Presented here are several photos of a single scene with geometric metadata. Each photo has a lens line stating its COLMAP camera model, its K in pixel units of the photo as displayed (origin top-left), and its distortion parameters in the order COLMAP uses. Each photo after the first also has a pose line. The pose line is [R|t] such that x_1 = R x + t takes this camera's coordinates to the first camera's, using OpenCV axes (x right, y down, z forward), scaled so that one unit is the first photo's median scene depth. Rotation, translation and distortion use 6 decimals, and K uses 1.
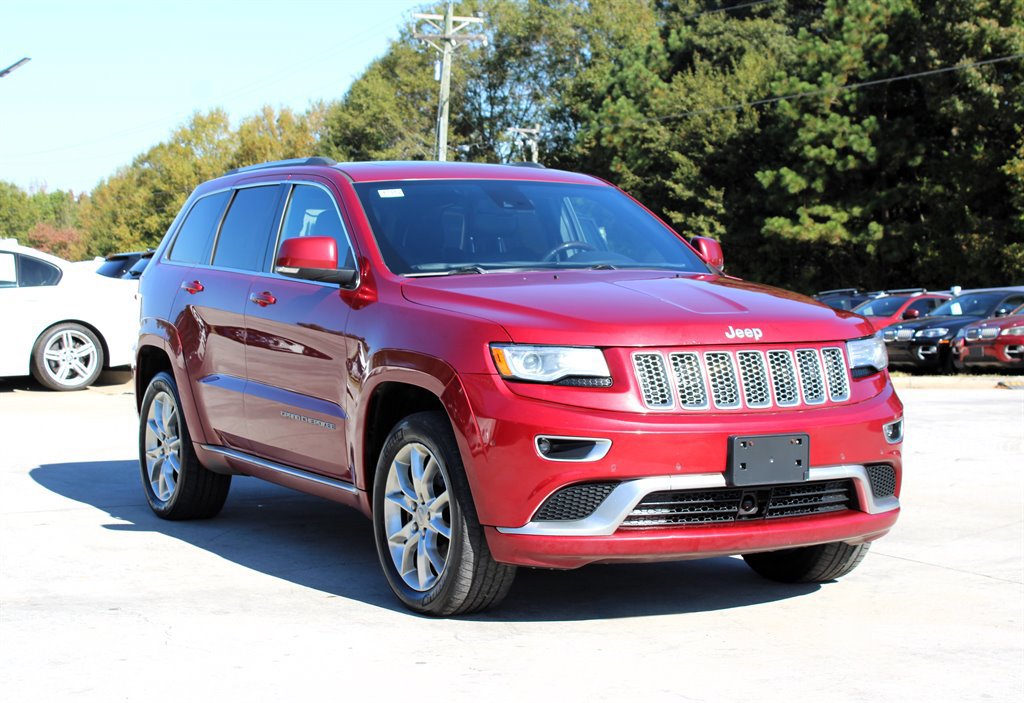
lens RADIAL K [[2004.8, 0, 512.0], [0, 2004.8, 351.5], [0, 0, 1]] dist [0.030973, 0.238700]
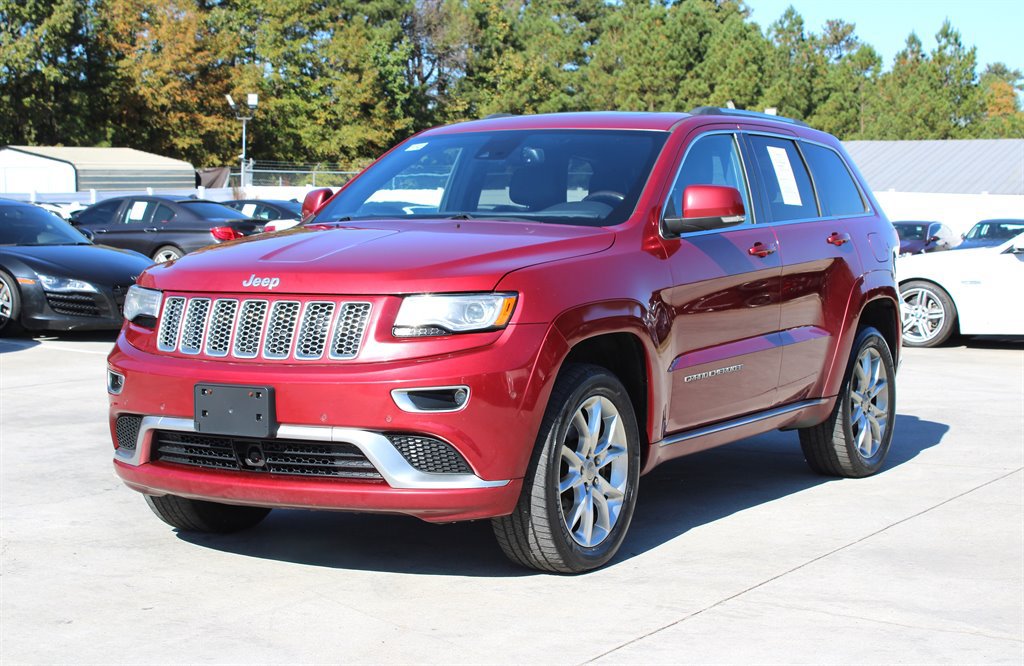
lens RADIAL K [[1927.4, 0, 510.8], [0, 1927.4, 311.6], [0, 0, 1]] dist [0.014370, 0.067336]
pose [[0.515288, 0.042124, -0.855981, 0.118587], [-0.041876, 0.998836, 0.023945, -0.002686], [0.855993, 0.023507, 0.516452, 0.073979]]
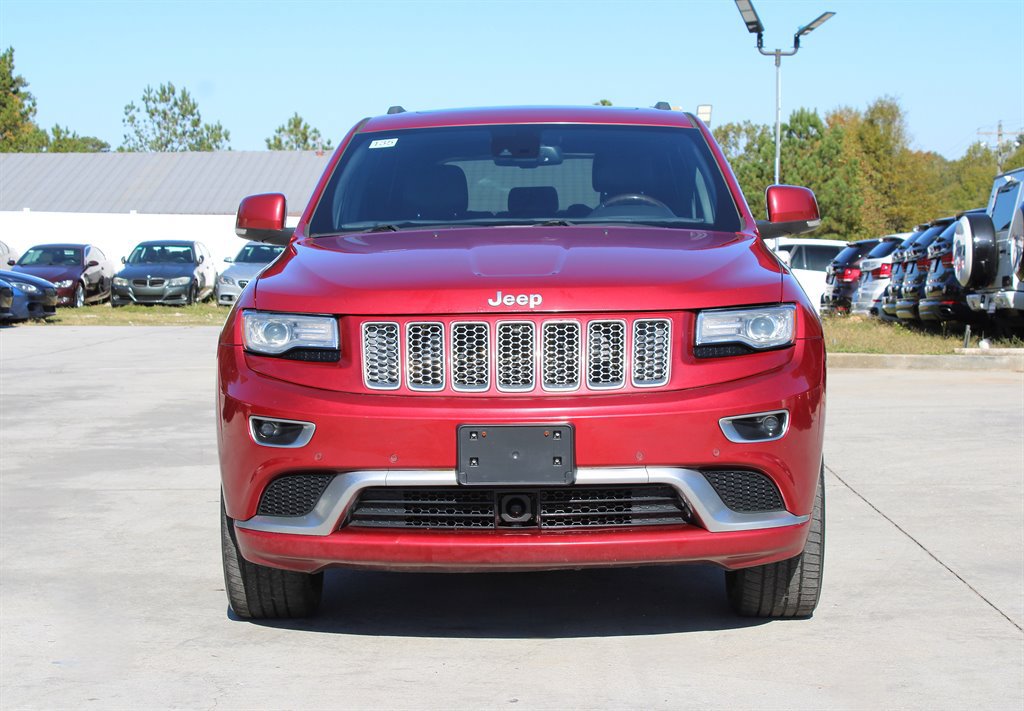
lens RADIAL K [[2179.5, 0, 512.0], [0, 2179.5, 355.5], [0, 0, 1]] dist [0.092869, -0.237483]
pose [[0.864576, 0.016430, -0.502233, 0.067376], [-0.011779, 0.999853, 0.012431, 0.000291], [0.502363, -0.004832, 0.864643, 0.027563]]
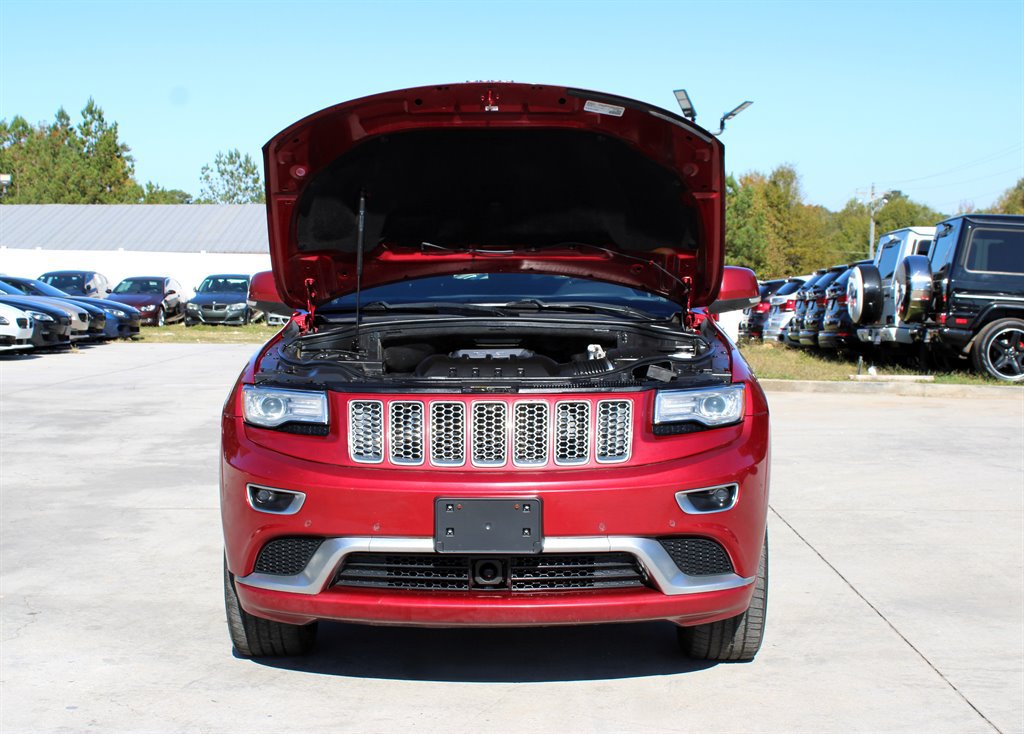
lens RADIAL K [[1655.9, 0, 477.3], [0, 1655.9, 383.7], [0, 0, 1]] dist [-0.016295, 0.007776]
pose [[0.858223, 0.031705, -0.512297, 0.058625], [-0.019377, 0.999380, 0.029387, -0.003572], [0.512911, -0.015294, 0.858305, 0.043708]]
